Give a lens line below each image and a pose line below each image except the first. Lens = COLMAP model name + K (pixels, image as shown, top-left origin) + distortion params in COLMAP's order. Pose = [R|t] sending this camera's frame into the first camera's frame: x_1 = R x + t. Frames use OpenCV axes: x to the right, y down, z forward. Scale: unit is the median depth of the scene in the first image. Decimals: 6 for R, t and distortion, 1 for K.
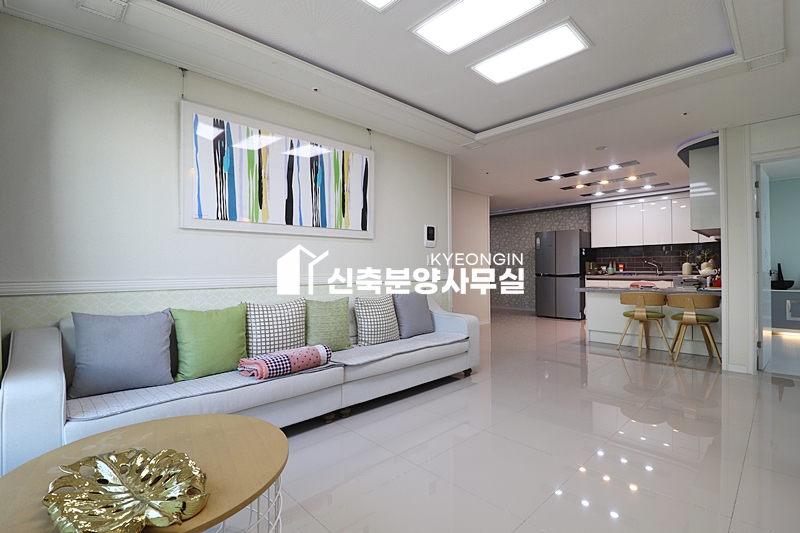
lens RADIAL K [[372.7, 0, 404.7], [0, 372.7, 268.7], [0, 0, 1]] dist [-0.008654, -0.006604]
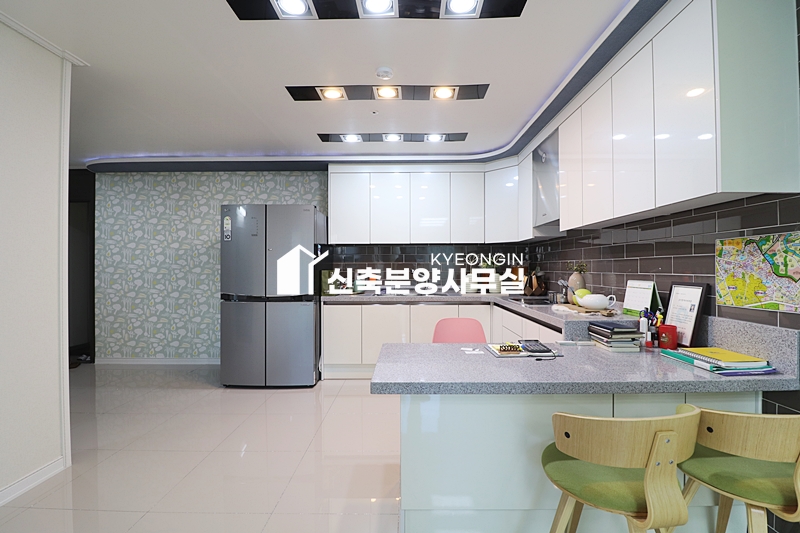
lens RADIAL K [[372.7, 0, 406.6], [0, 372.7, 266.6], [0, 0, 1]] dist [-0.008654, -0.006604]
pose [[0.695266, 0.008848, 0.718698, 0.204155], [-0.004209, 0.999957, -0.008239, -0.020930], [-0.718741, 0.002703, 0.695273, 0.583738]]
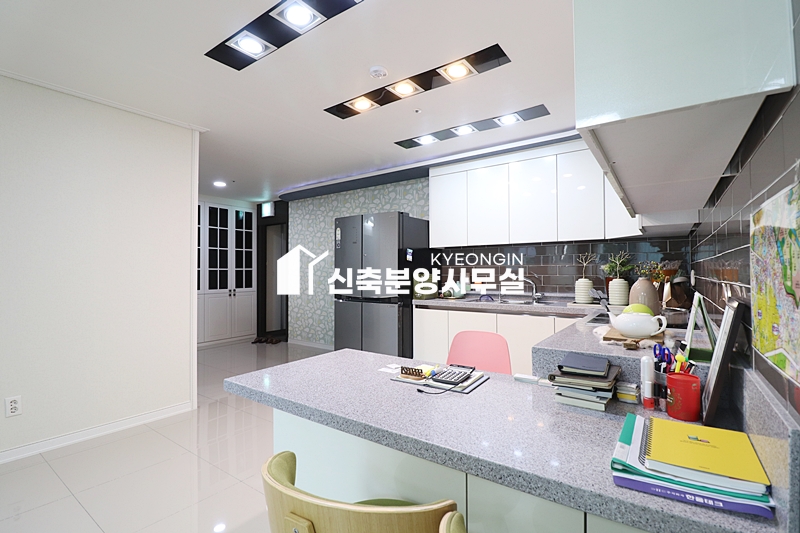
lens RADIAL K [[372.7, 0, 404.2], [0, 372.7, 264.4], [0, 0, 1]] dist [-0.008654, -0.006604]
pose [[0.982403, 0.008390, 0.186586, 0.396460], [-0.004694, 0.999784, -0.020243, -0.022280], [-0.186716, 0.019011, 0.982230, 0.506806]]
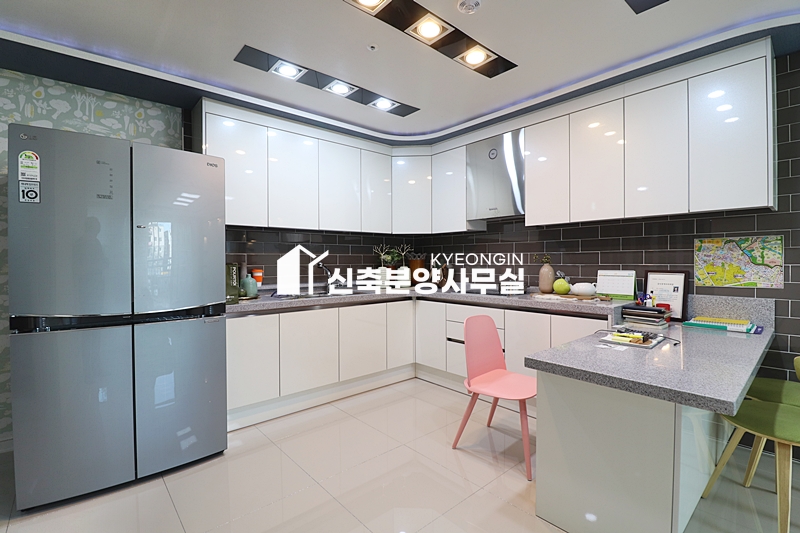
lens RADIAL K [[372.7, 0, 407.6], [0, 372.7, 266.3], [0, 0, 1]] dist [-0.008654, -0.006604]
pose [[0.033521, -0.006218, 0.999419, 0.172471], [0.003150, 0.999976, 0.006116, -0.019397], [-0.999433, 0.002944, 0.033540, 0.871880]]
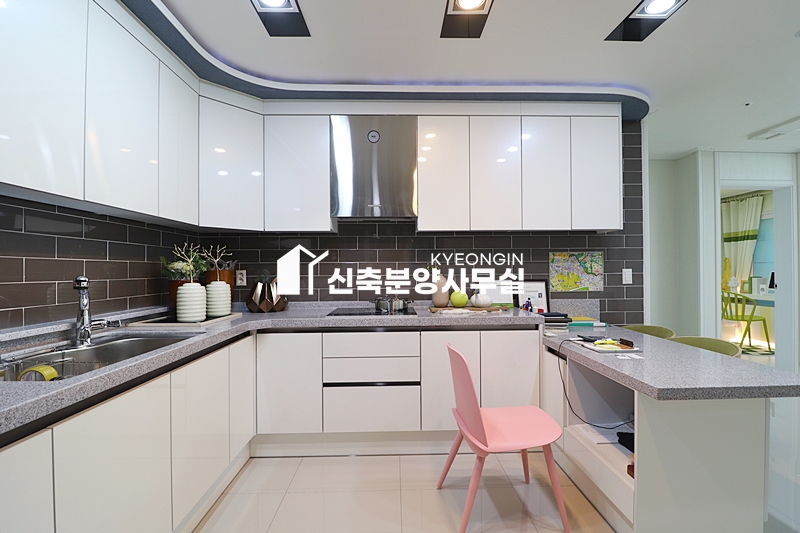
lens RADIAL K [[372.7, 0, 400.1], [0, 372.7, 268.2], [0, 0, 1]] dist [-0.008654, -0.006604]
pose [[-0.743733, 0.016174, 0.668281, 0.380618], [0.012533, 0.999869, -0.010252, -0.022336], [-0.668359, 0.000751, -0.743838, 1.038581]]
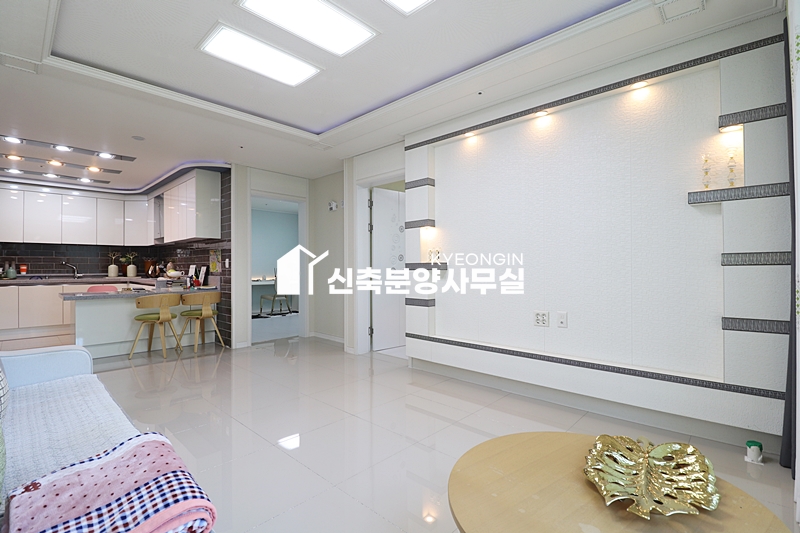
lens RADIAL K [[370.5, 0, 402.2], [0, 370.5, 265.0], [0, 0, 1]] dist [0.000276, -0.000190]
pose [[-0.037396, 0.014902, 0.999189, -0.246172], [0.001332, 0.999889, -0.014862, 0.000156], [-0.999300, 0.000775, -0.037411, 0.240393]]
